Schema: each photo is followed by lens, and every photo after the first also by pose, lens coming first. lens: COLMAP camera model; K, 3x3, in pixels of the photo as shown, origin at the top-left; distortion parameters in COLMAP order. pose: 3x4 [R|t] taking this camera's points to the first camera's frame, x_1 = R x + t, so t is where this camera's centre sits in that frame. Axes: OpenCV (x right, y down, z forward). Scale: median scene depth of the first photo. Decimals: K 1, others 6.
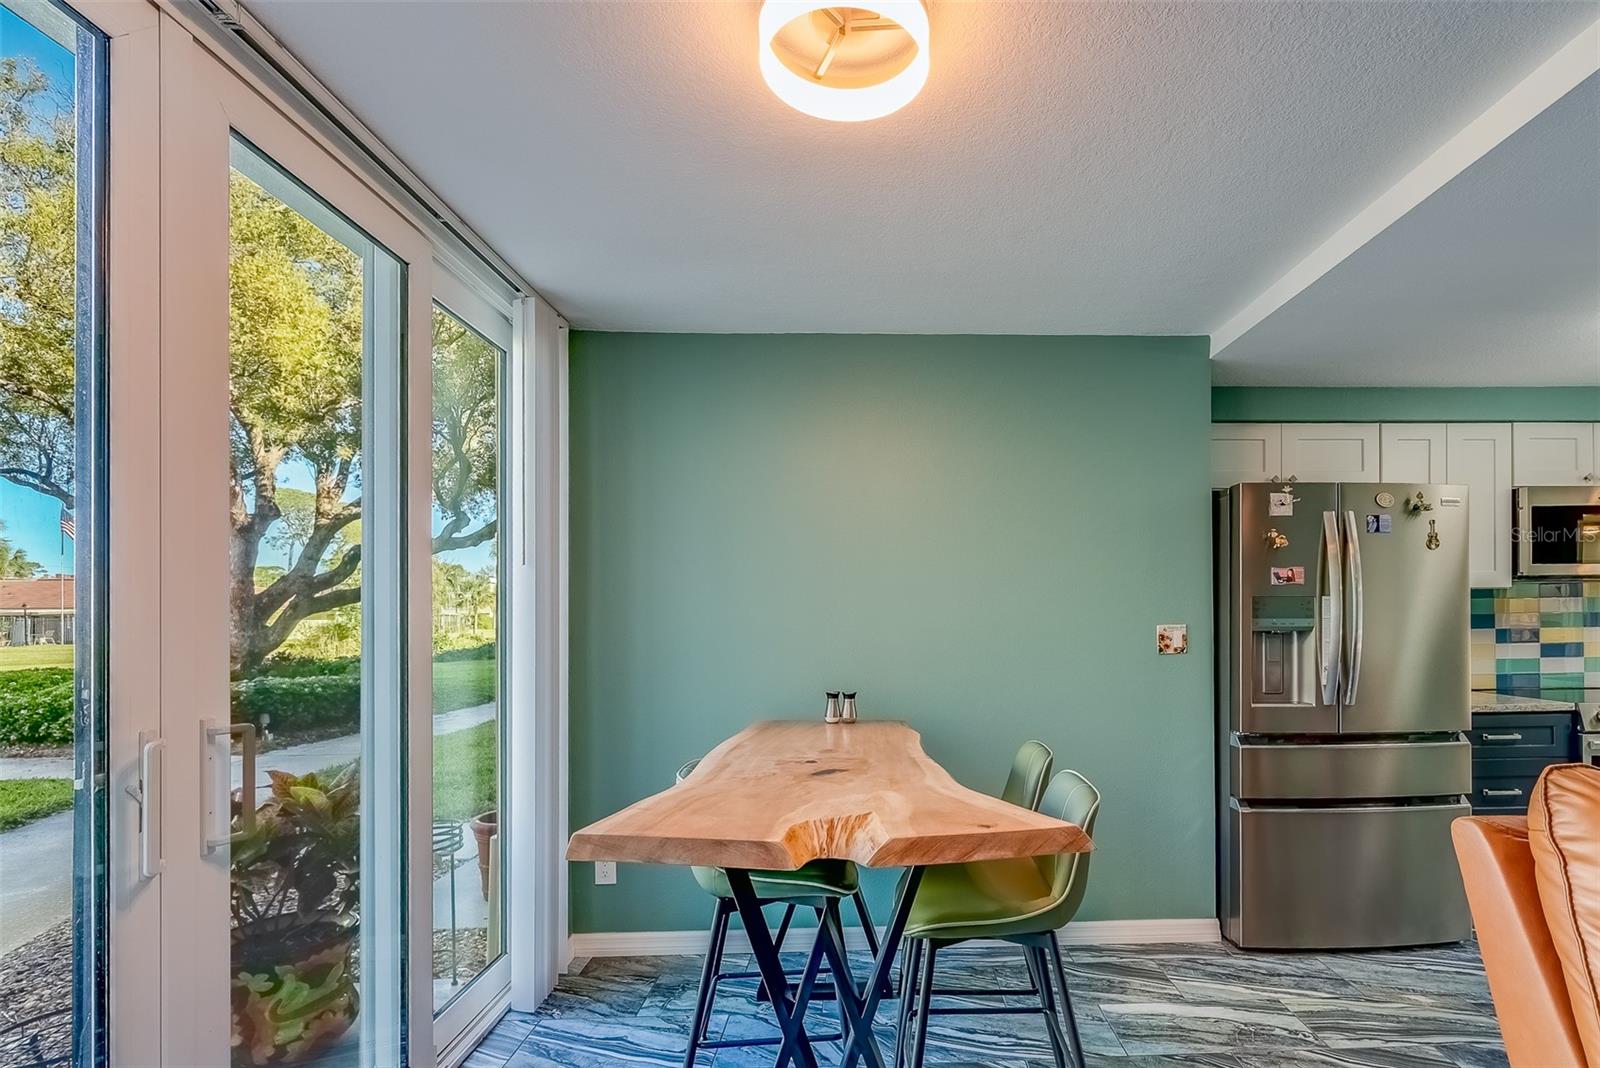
lens RADIAL K [[743.0, 0, 918.9], [0, 743.0, 618.8], [0, 0, 1]] dist [-0.009821, 0.002821]
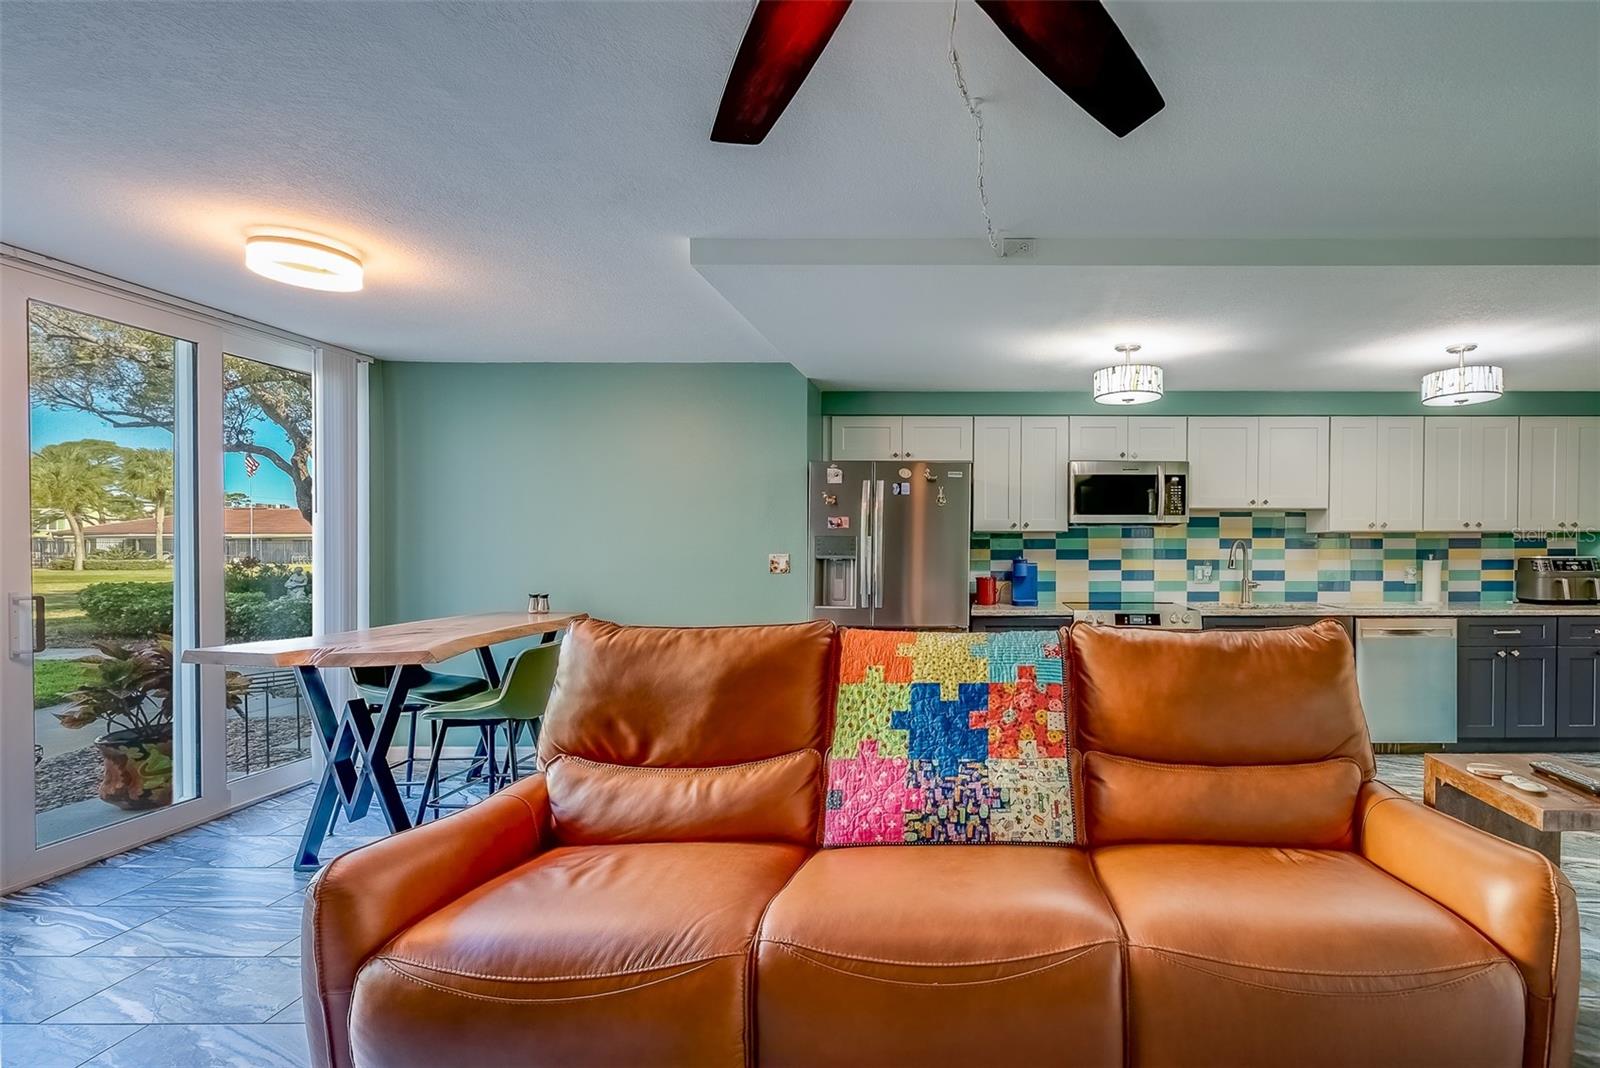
lens RADIAL K [[656.2, 0, 978.6], [0, 656.2, 555.9], [0, 0, 1]] dist [-0.007275, 0.000633]
pose [[0.999631, 0.010142, -0.025187, 0.782245], [-0.009868, 0.999891, 0.010977, -0.006753], [0.025295, -0.010725, 0.999622, -0.329433]]
